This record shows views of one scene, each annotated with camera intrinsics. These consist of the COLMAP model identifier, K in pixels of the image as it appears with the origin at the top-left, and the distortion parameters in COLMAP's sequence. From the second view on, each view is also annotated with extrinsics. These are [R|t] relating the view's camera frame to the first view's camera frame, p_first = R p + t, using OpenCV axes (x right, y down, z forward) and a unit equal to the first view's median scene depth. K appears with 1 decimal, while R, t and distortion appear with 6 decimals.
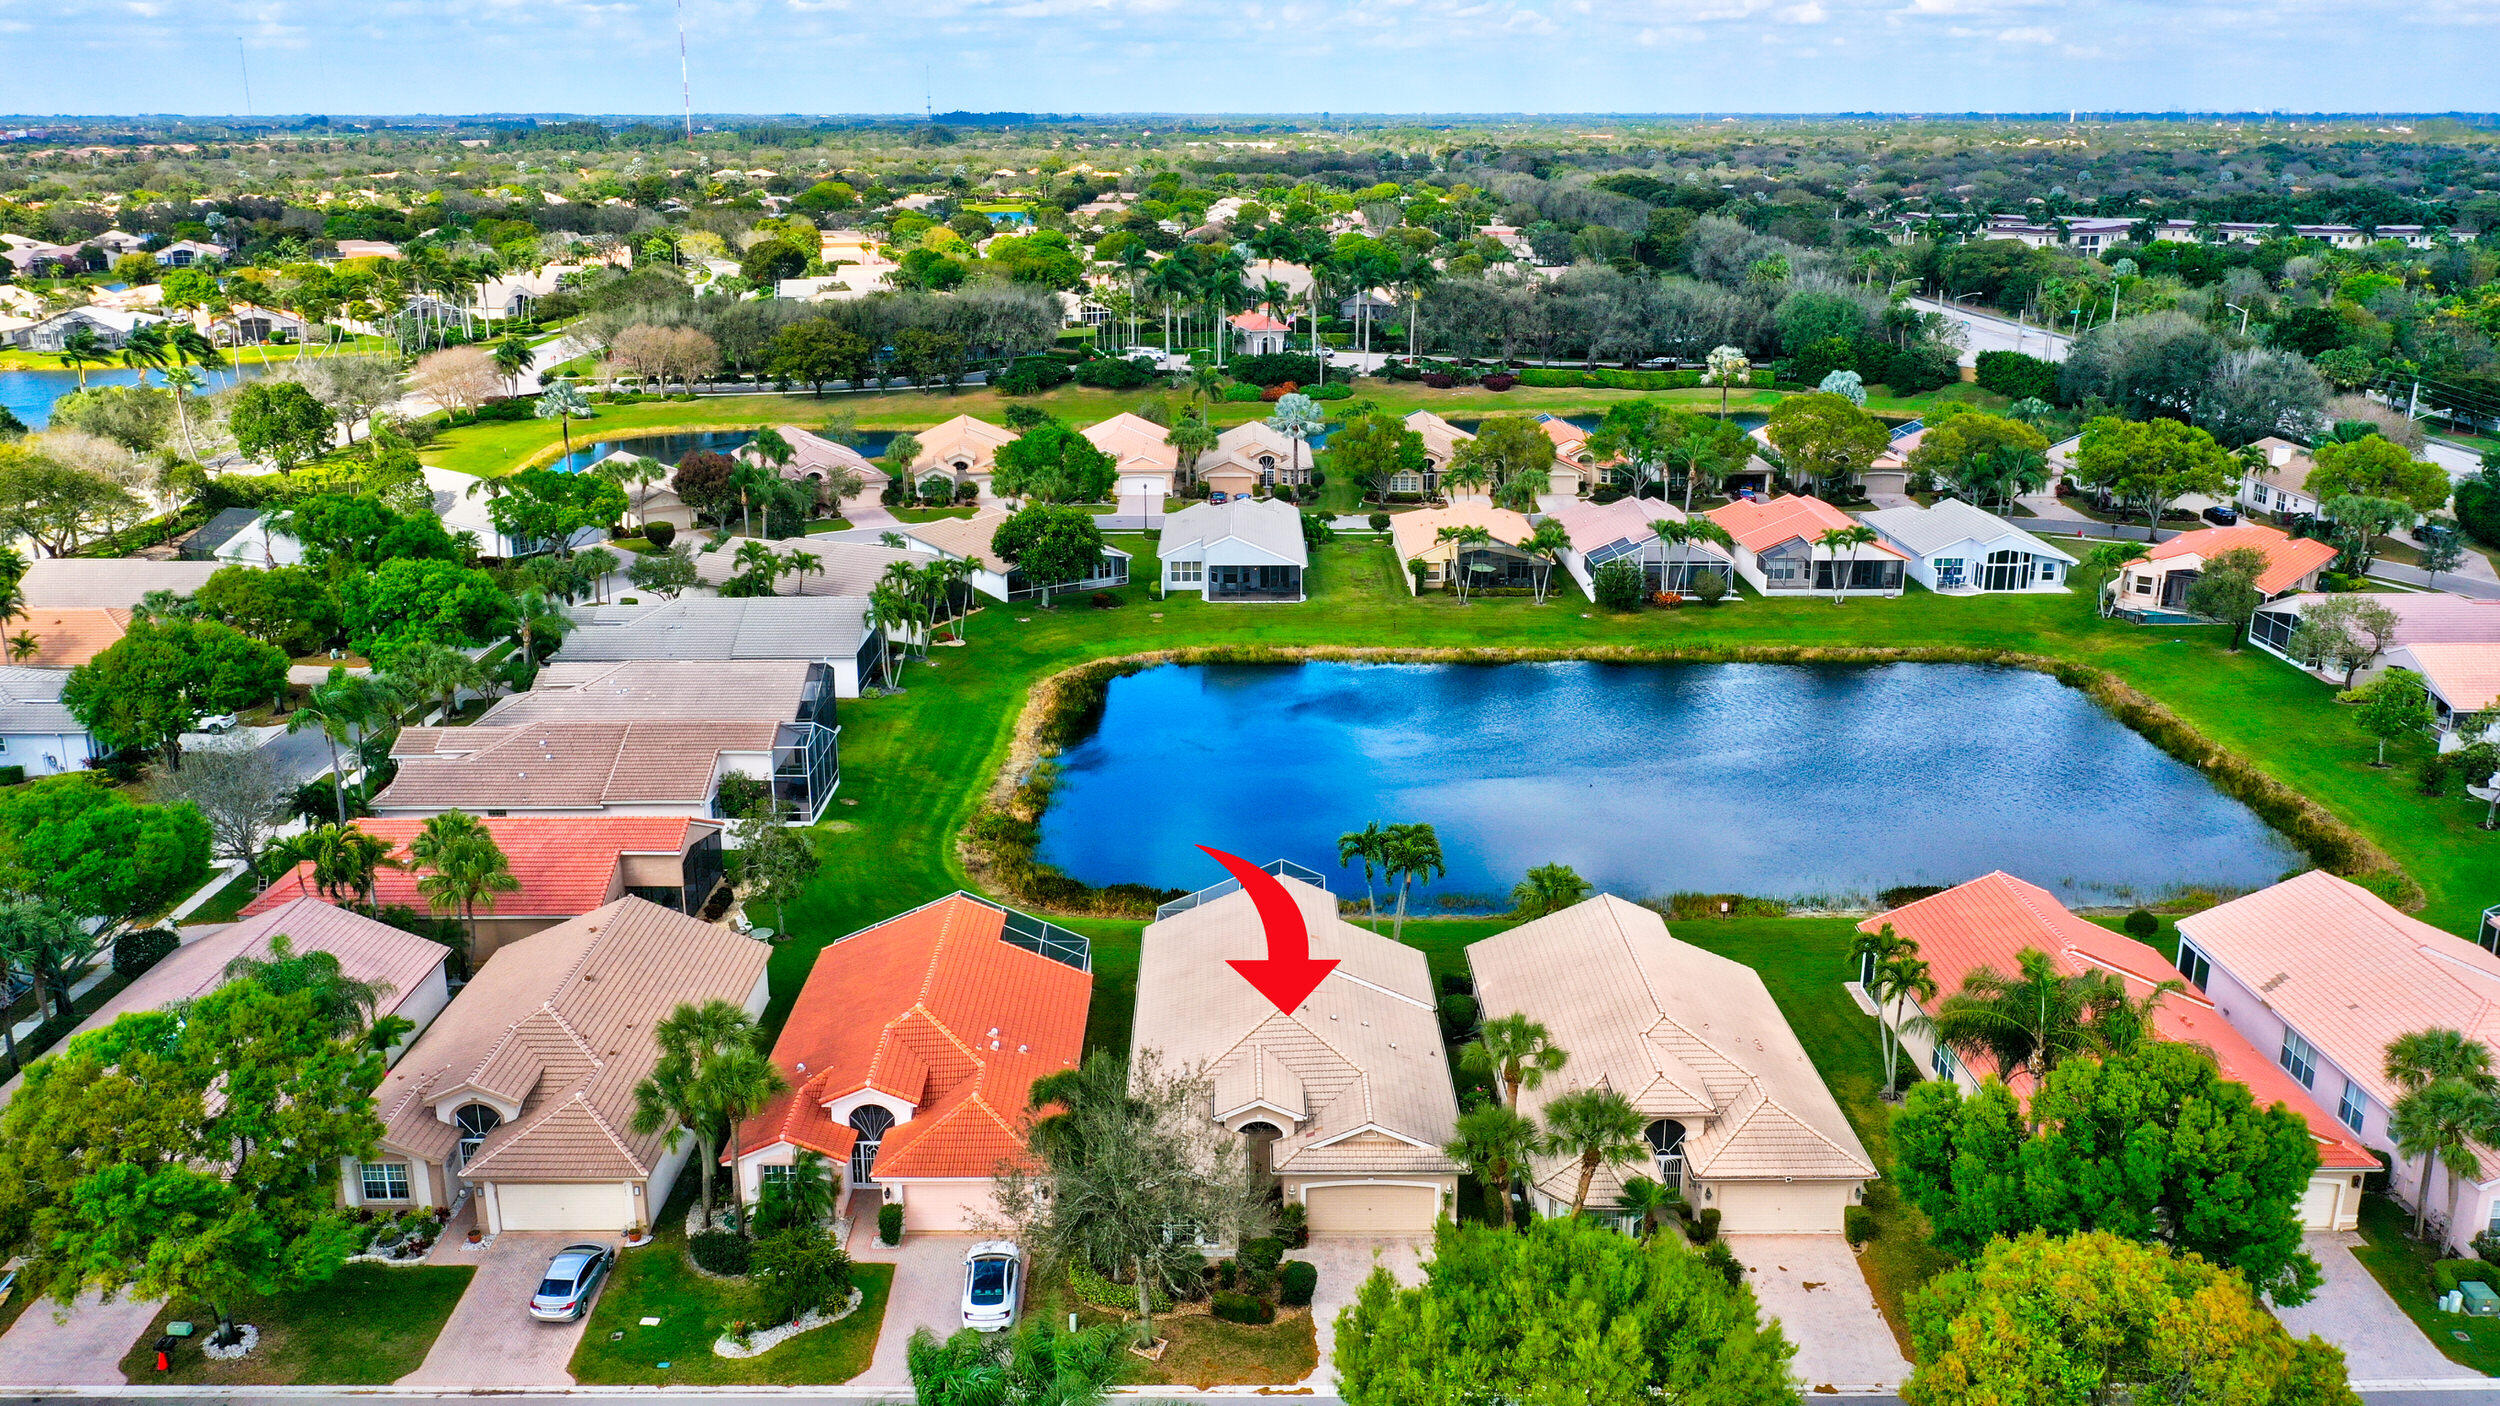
lens RADIAL K [[1973.4, 0, 1229.9], [0, 1973.4, 679.4], [0, 0, 1]] dist [0.002701, -0.010105]
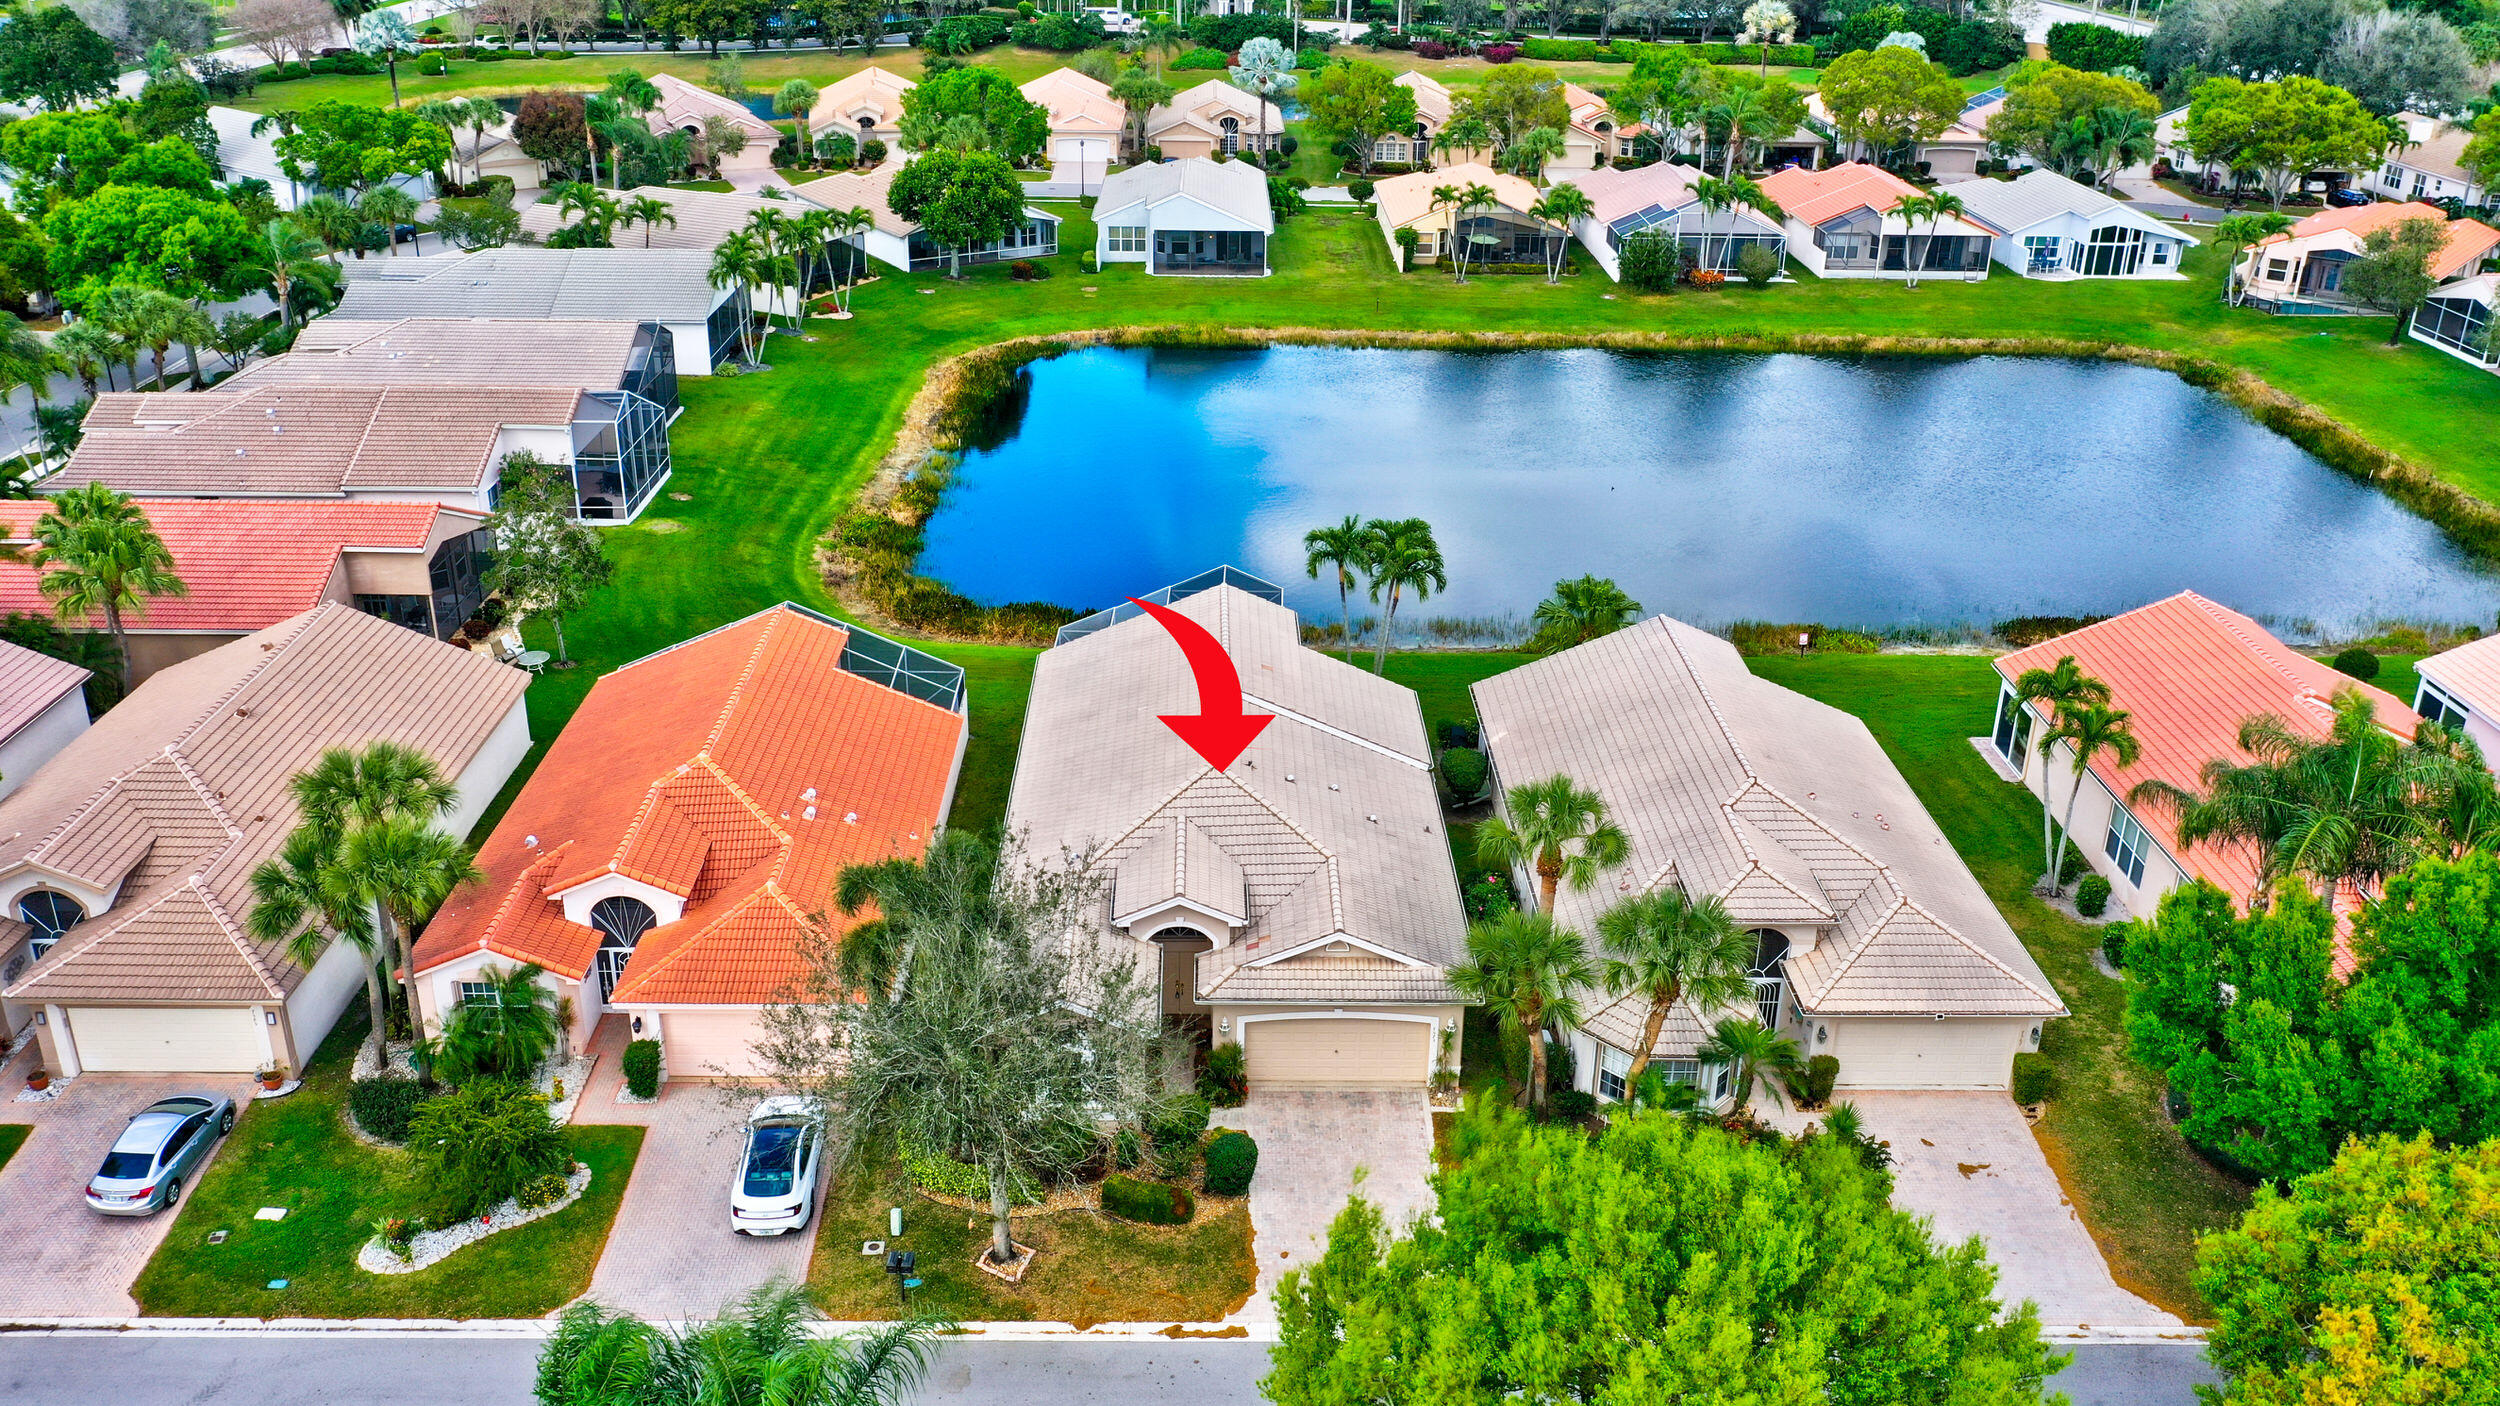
lens RADIAL K [[1973.4, 0, 1222.8], [0, 1973.4, 806.8], [0, 0, 1]] dist [0.002701, -0.010105]
pose [[0.999844, 0.010051, 0.014533, 0.010255], [-0.012619, 0.981877, 0.189097, 0.027092], [-0.012369, -0.189251, 0.981851, 0.172426]]
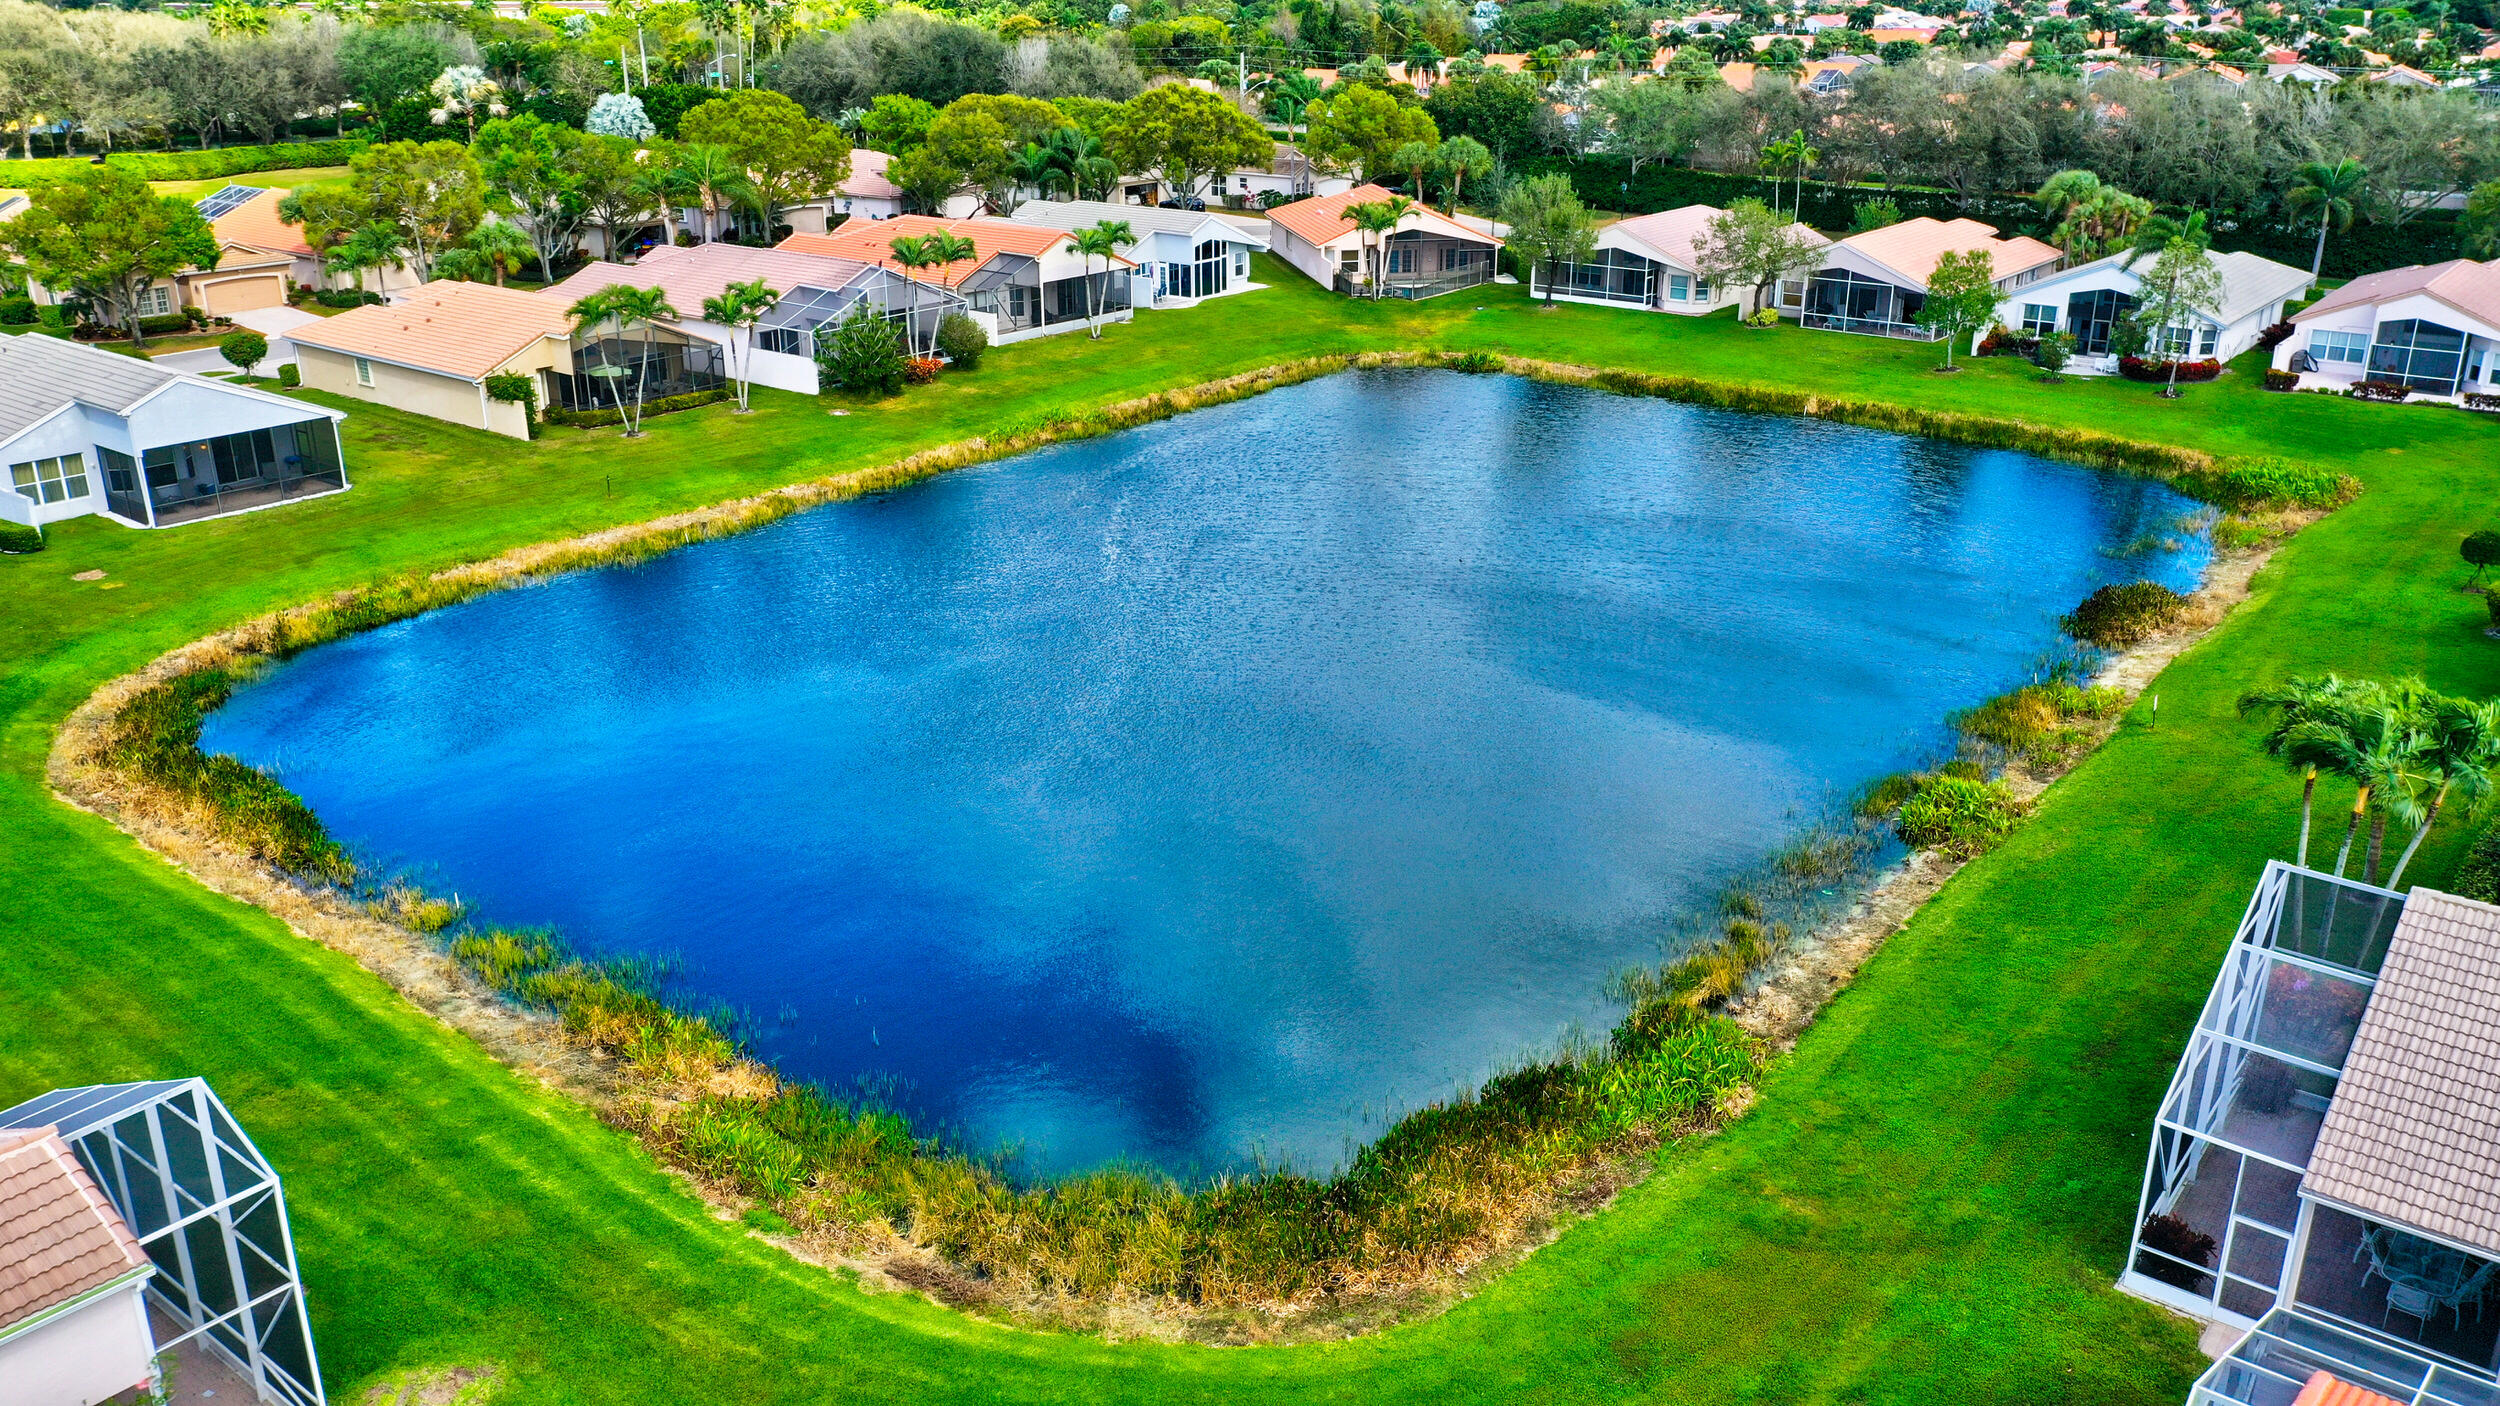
lens RADIAL K [[1973.4, 0, 1253.2], [0, 1973.4, 713.6], [0, 0, 1]] dist [0.002701, -0.010105]
pose [[0.619399, -0.280767, 0.733154, -0.244014], [0.216836, 0.958719, 0.183957, -0.032347], [-0.754537, 0.045031, 0.654710, 0.601763]]
